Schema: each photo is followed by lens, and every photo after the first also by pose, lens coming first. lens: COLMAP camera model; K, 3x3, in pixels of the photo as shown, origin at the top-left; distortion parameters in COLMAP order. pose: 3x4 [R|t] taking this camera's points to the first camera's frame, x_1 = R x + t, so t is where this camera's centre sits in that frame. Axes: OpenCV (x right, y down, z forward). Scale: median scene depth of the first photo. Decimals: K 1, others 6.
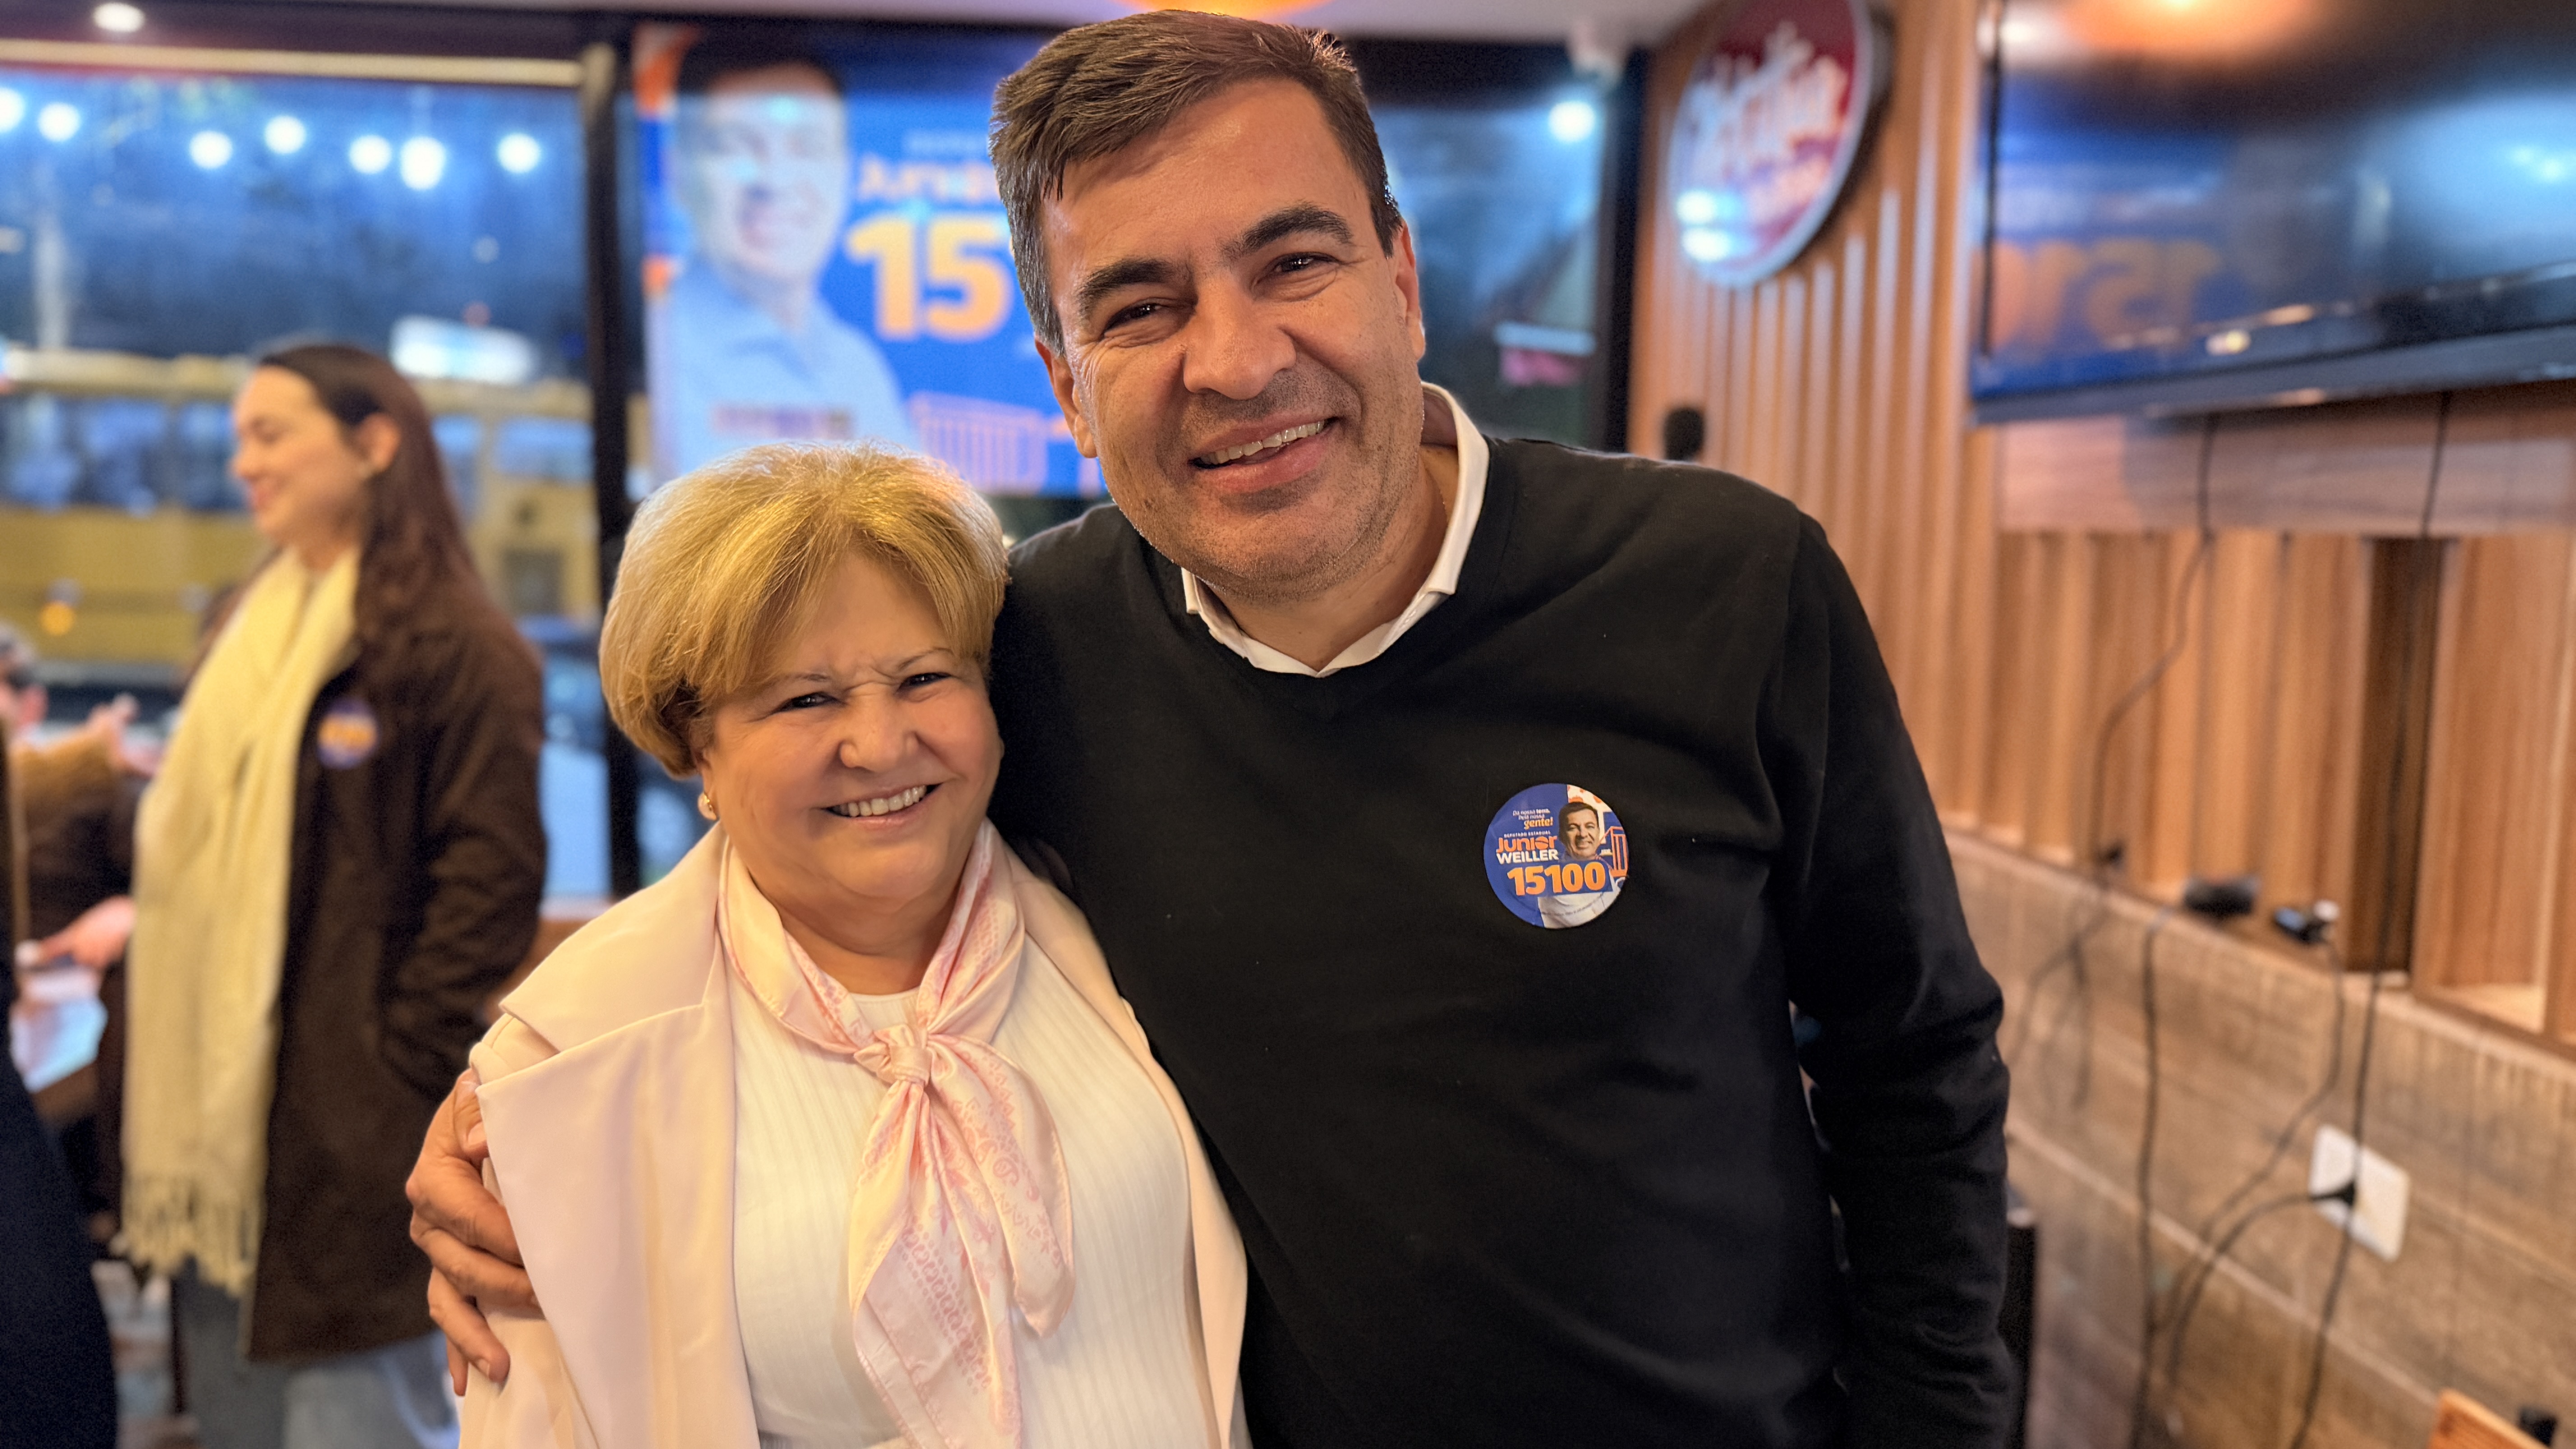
lens RADIAL K [[1848.8, 0, 1288.0], [0, 1848.8, 724.5], [0, 0, 1]] dist [0.014844, -0.000903]
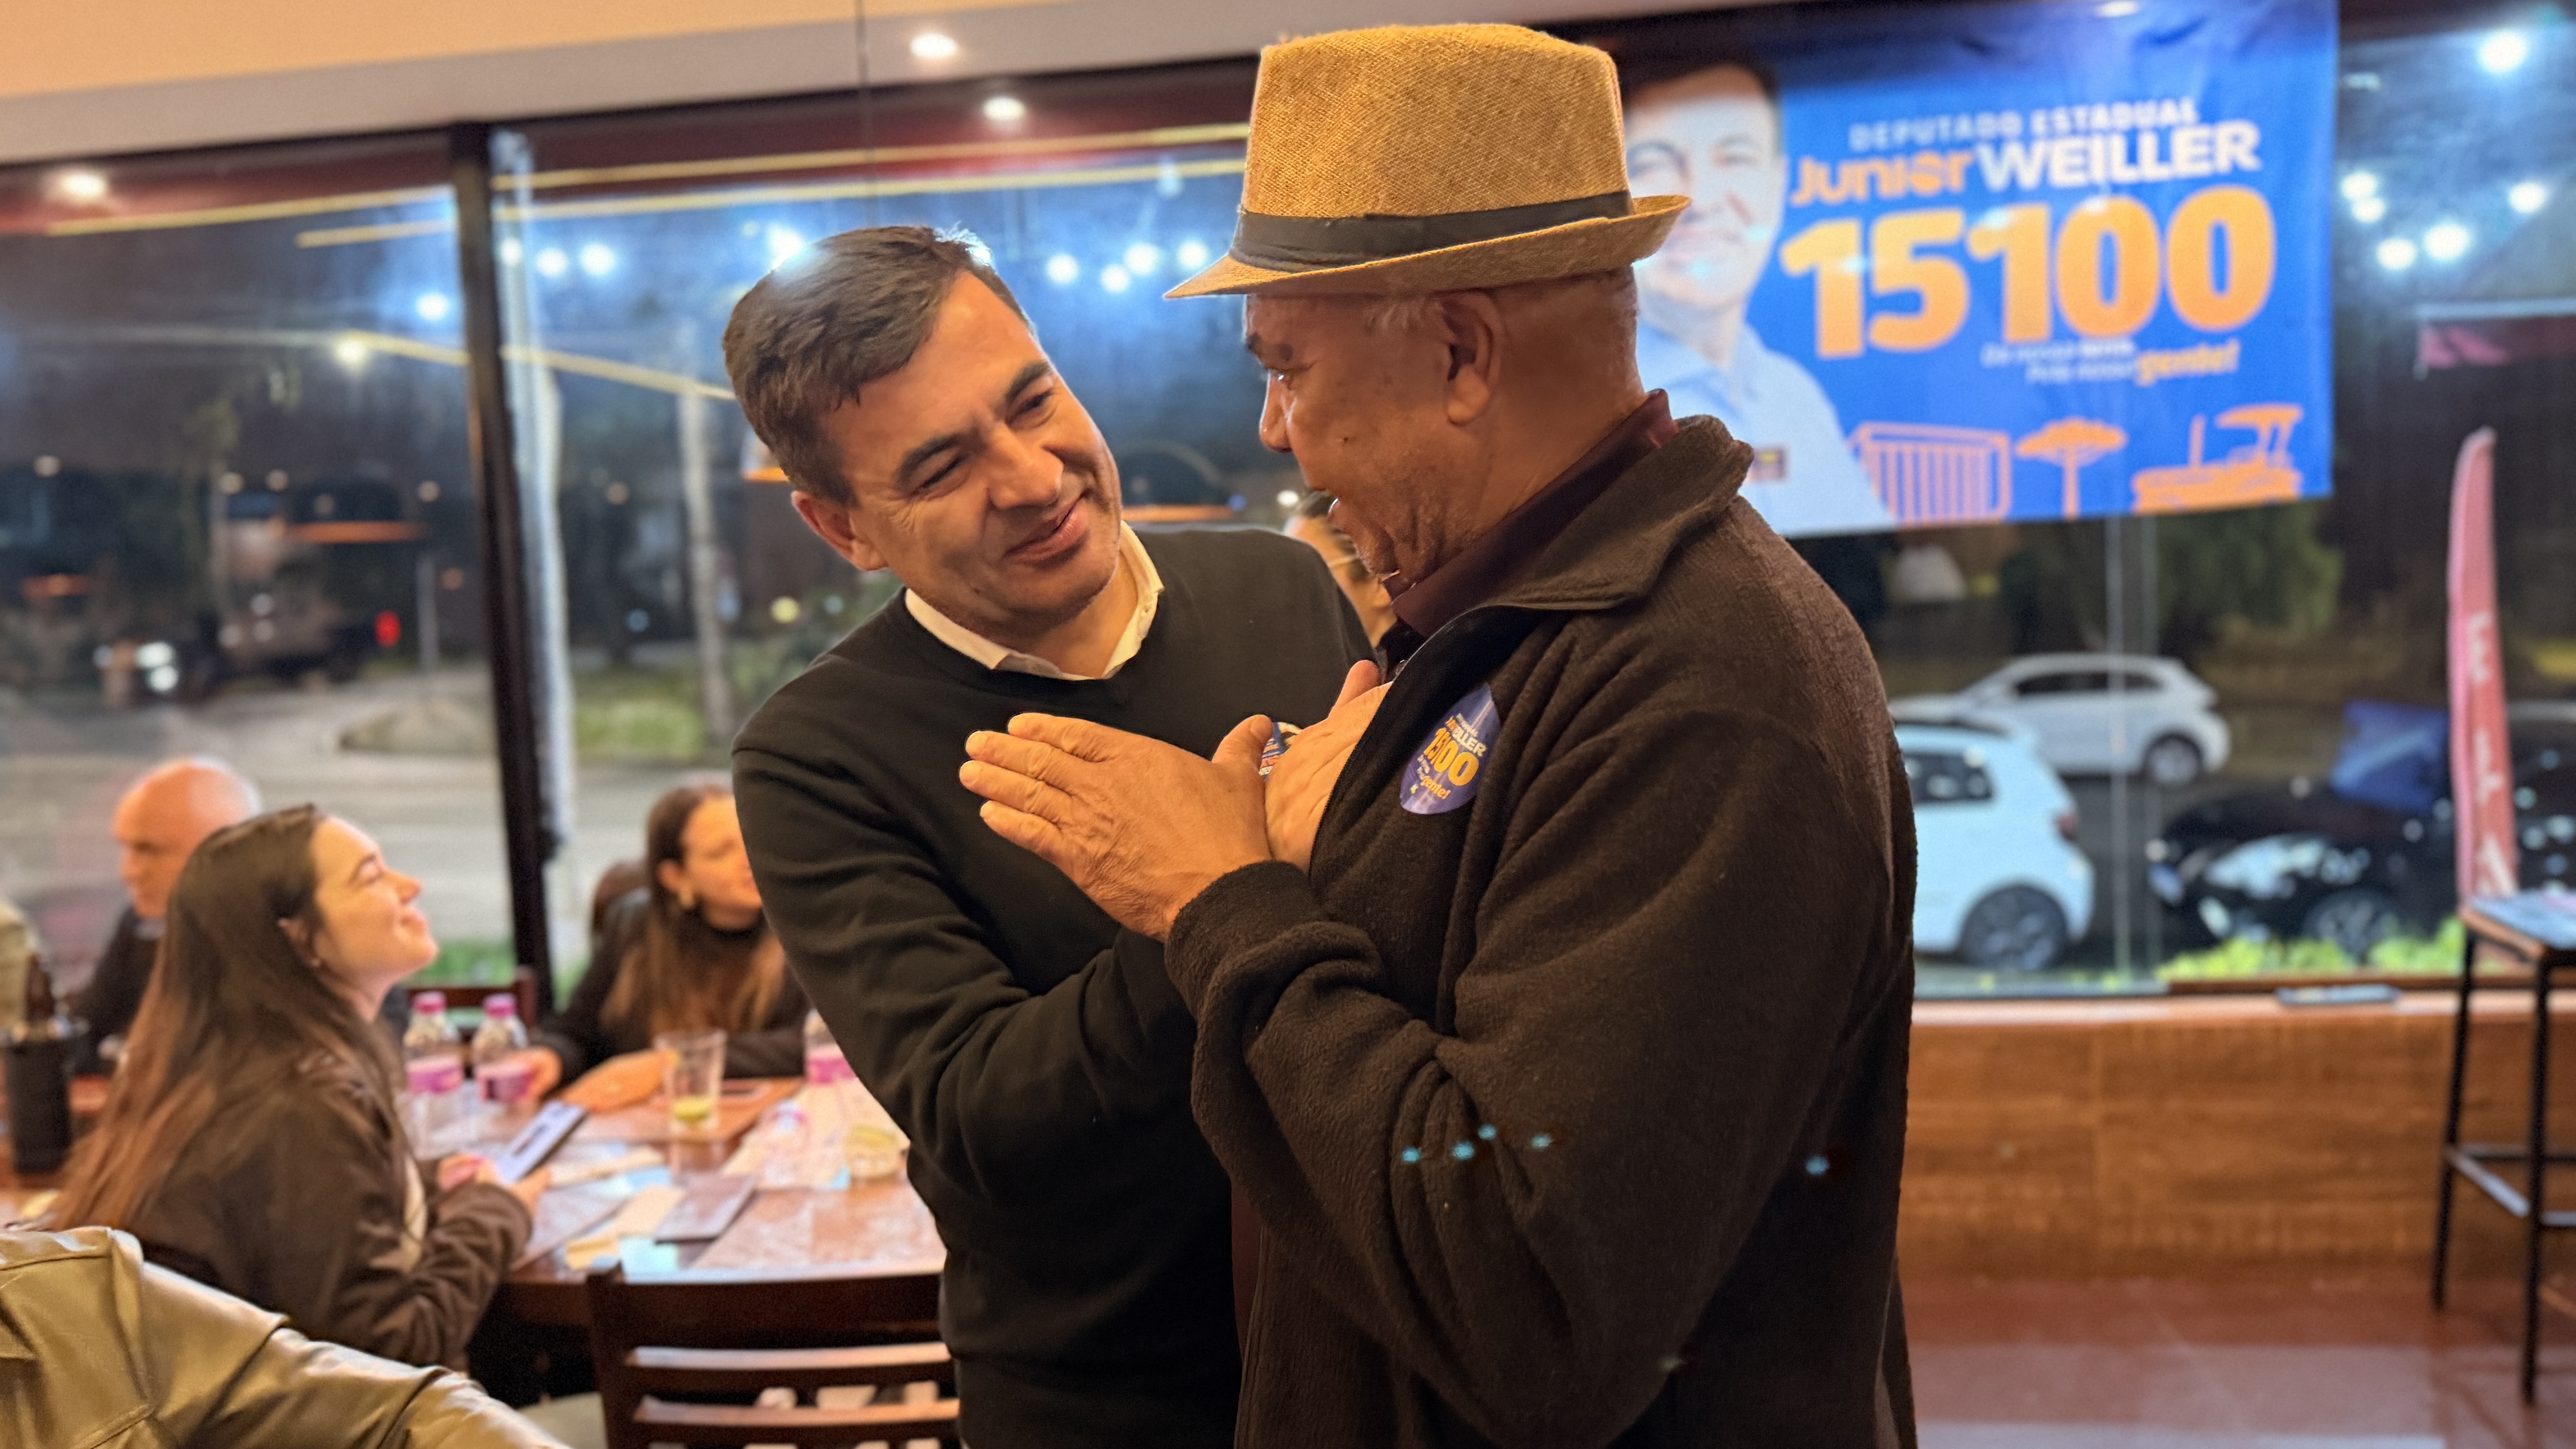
lens RADIAL K [[1804.0, 0, 1288.0], [0, 1804.0, 724.5], [0, 0, 1]] dist [0.046731, -0.101556]
pose [[0.966011, -0.035853, -0.256003, -0.251625], [0.025852, 0.998769, -0.042327, -0.006511], [0.257205, 0.034270, 0.965749, 0.111312]]
